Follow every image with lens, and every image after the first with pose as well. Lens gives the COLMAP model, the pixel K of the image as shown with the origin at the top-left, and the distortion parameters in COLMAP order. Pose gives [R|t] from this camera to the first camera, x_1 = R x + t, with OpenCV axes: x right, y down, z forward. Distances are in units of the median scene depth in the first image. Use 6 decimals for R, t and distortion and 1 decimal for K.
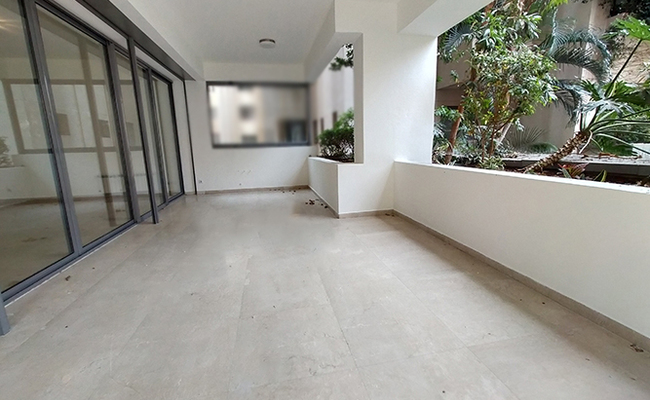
lens RADIAL K [[292.7, 0, 327.6], [0, 292.7, 202.6], [0, 0, 1]] dist [-0.001972, -0.000251]
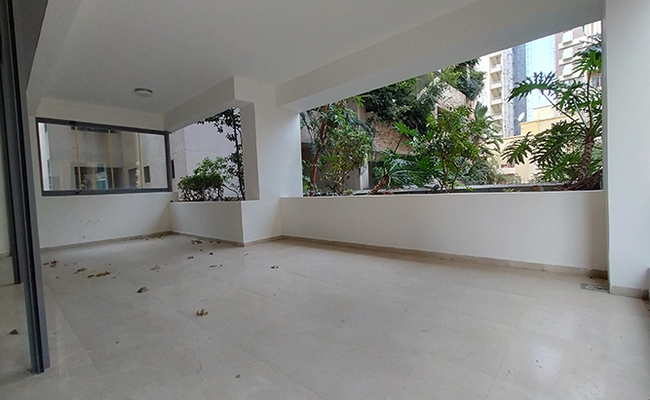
lens RADIAL K [[292.7, 0, 326.1], [0, 292.7, 200.0], [0, 0, 1]] dist [-0.001972, -0.000251]
pose [[0.801239, -0.035795, 0.597272, -0.354037], [0.143124, 0.980697, -0.133226, 0.067388], [-0.580974, 0.192230, 0.790896, -0.138539]]
